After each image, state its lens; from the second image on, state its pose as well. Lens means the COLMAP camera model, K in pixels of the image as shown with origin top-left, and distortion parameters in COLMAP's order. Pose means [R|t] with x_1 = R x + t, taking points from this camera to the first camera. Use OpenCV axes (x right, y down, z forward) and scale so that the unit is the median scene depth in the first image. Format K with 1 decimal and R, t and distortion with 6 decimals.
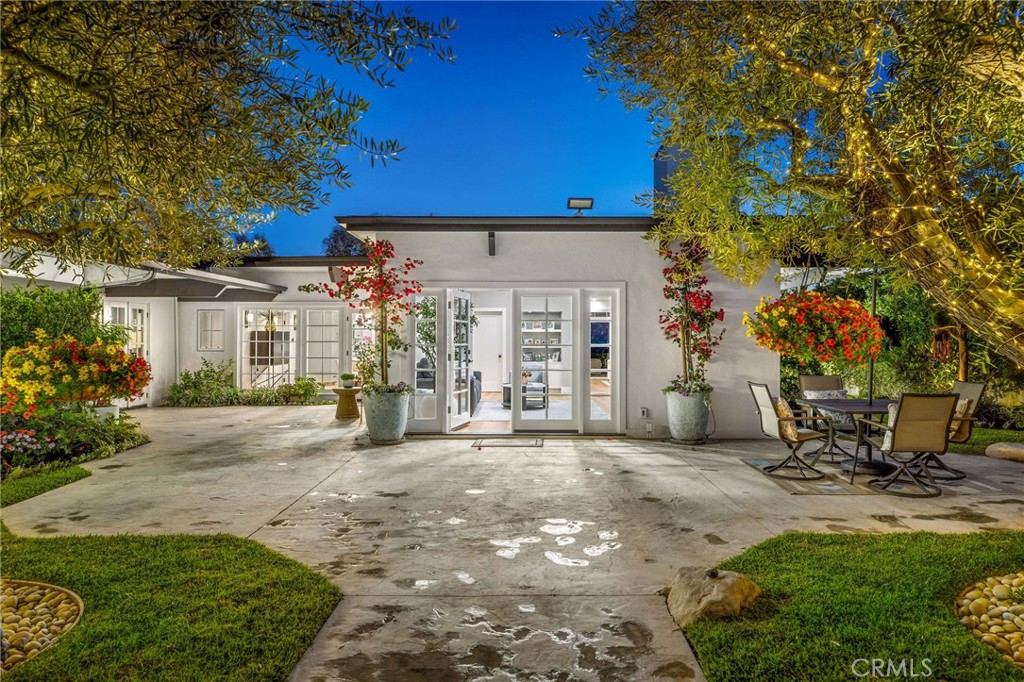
lens RADIAL K [[657.4, 0, 513.6], [0, 657.4, 339.5], [0, 0, 1]] dist [0.003432, -0.001042]
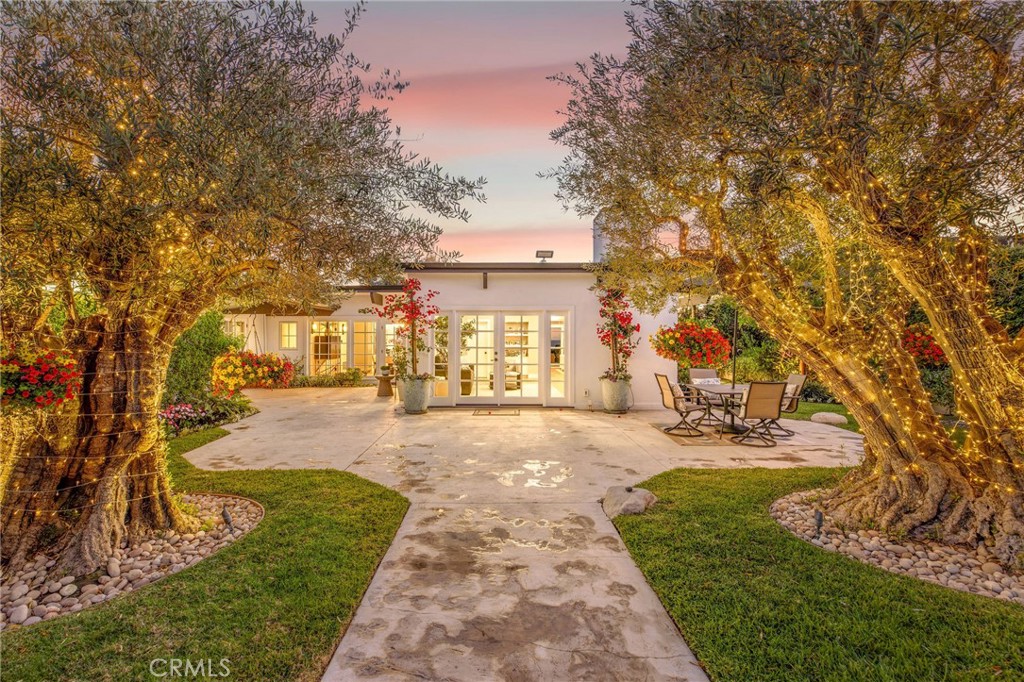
lens RADIAL K [[463.3, 0, 487.9], [0, 463.3, 346.0], [0, 0, 1]] dist [0.000291, 0.000124]
pose [[0.999938, -0.001600, -0.011054, -0.027984], [0.001750, 0.999906, 0.013580, -0.018435], [0.011031, -0.013598, 0.999847, -0.110776]]
